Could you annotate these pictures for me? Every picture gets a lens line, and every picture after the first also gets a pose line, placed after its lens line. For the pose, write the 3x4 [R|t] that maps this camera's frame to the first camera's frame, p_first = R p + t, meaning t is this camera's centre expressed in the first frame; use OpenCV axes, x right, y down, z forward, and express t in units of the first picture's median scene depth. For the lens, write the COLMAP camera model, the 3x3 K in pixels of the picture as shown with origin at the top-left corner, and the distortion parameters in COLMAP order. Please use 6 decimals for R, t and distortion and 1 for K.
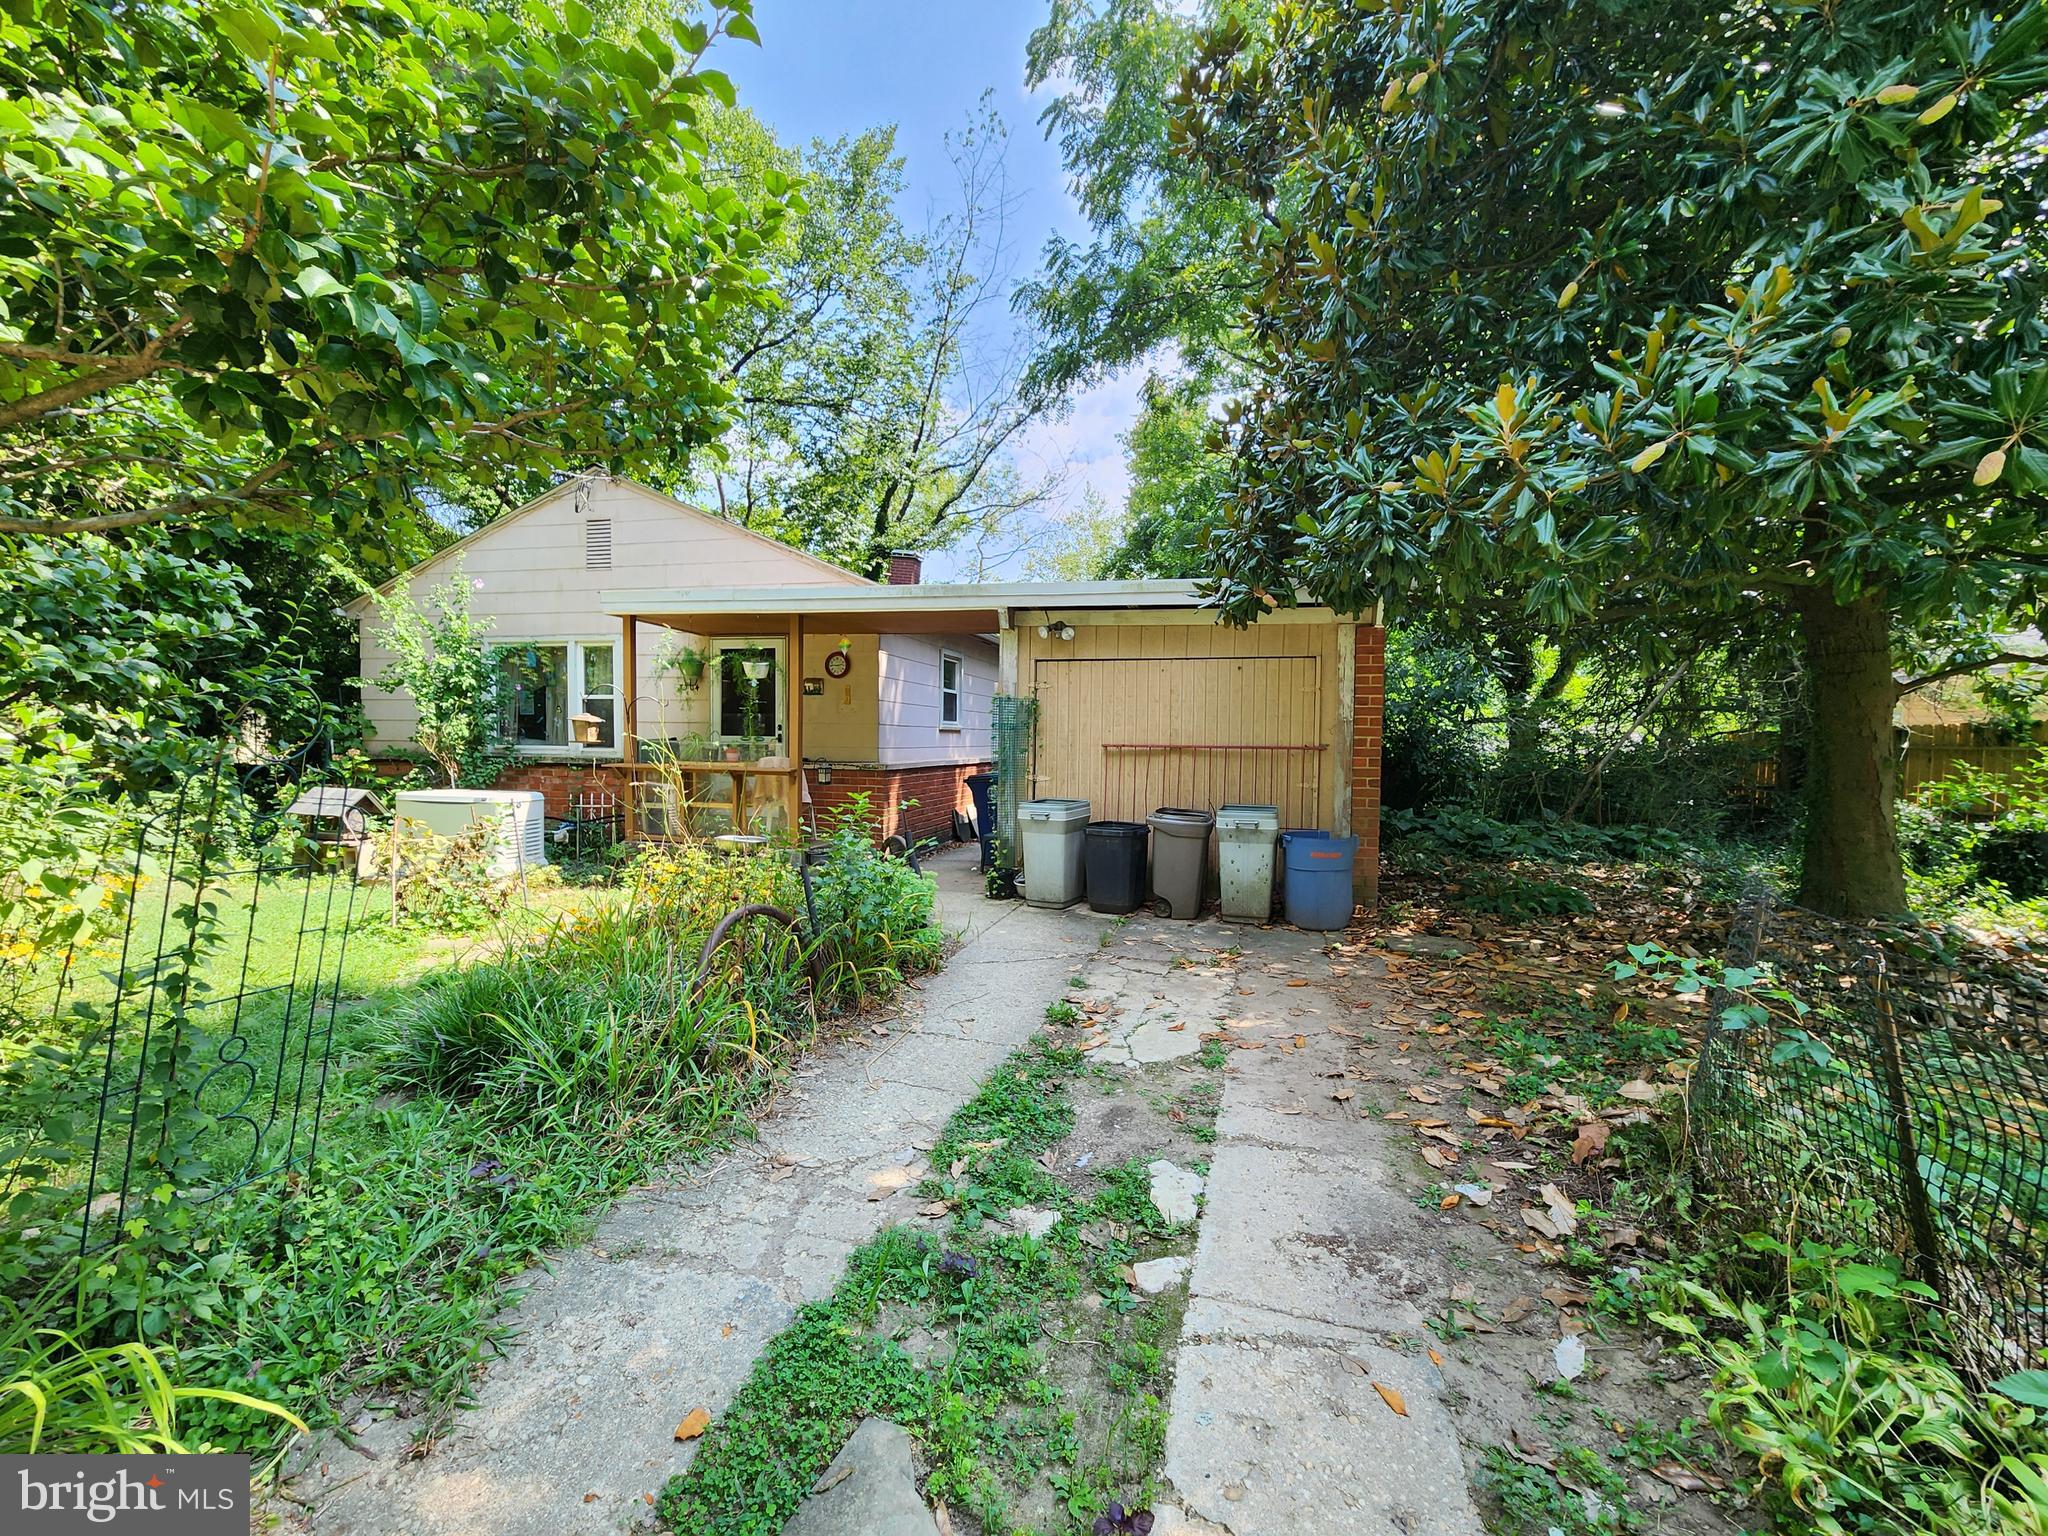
lens RADIAL K [[830.8, 0, 1025.4], [0, 830.8, 774.1], [0, 0, 1]] dist [0.000433, 0.000030]
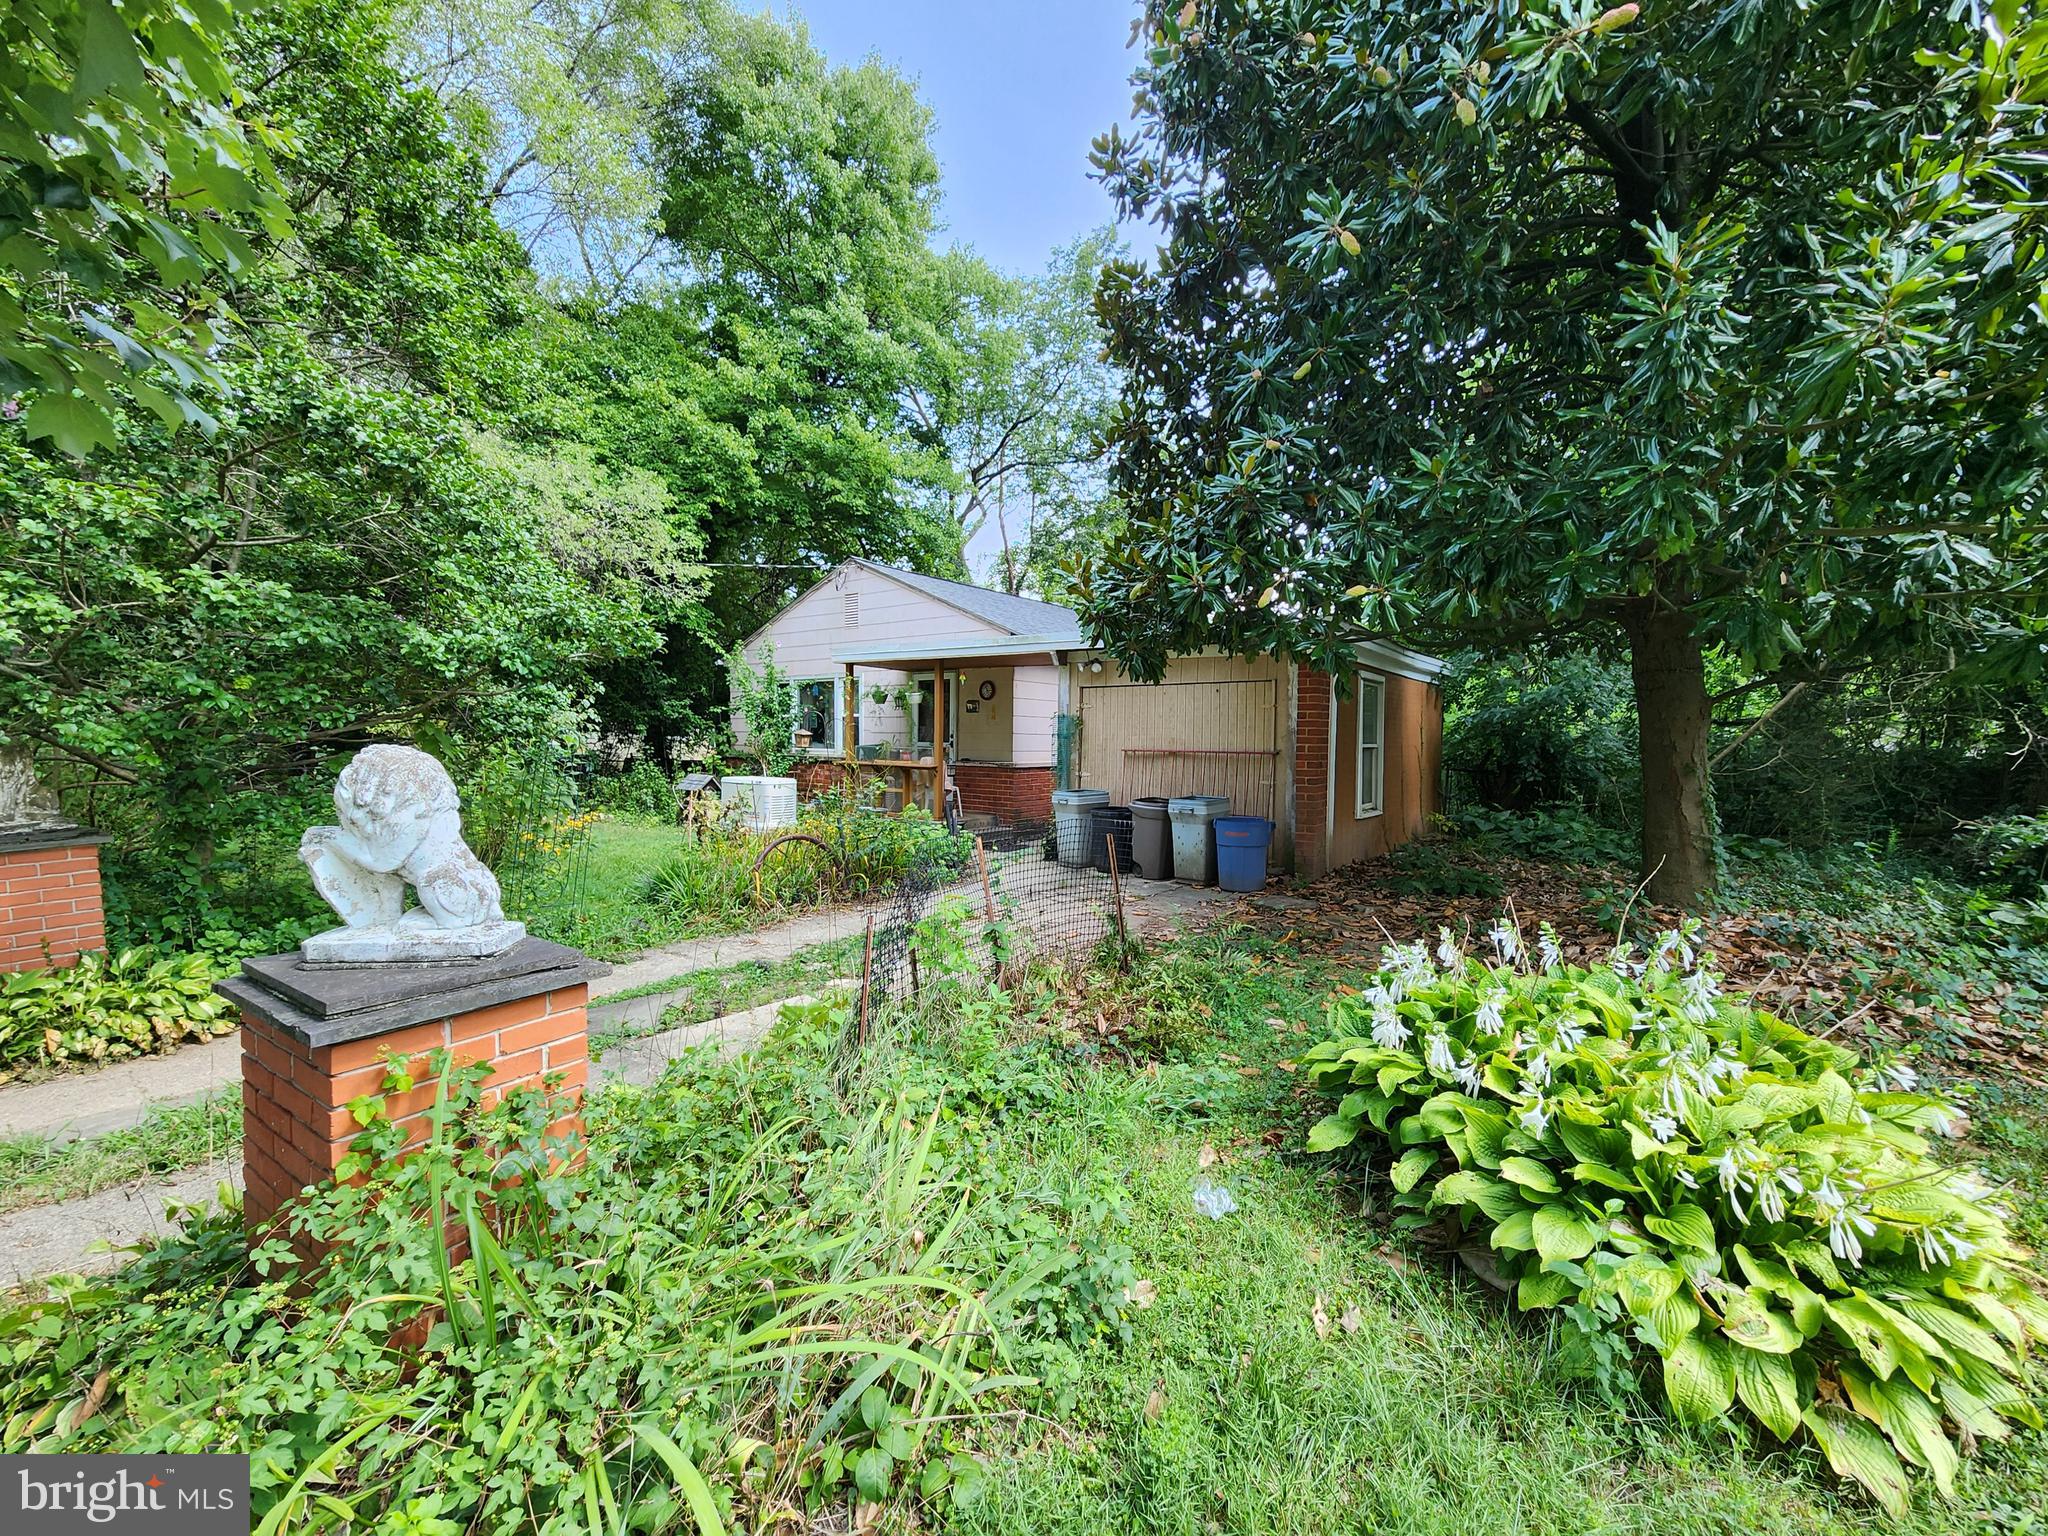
lens RADIAL K [[830.8, 0, 1023.3], [0, 830.8, 764.0], [0, 0, 1]] dist [0.000433, 0.000030]
pose [[0.912879, 0.012389, -0.408043, 0.517007], [-0.020851, 0.999650, -0.016297, 0.012925], [0.407698, 0.023385, 0.912817, -0.294268]]
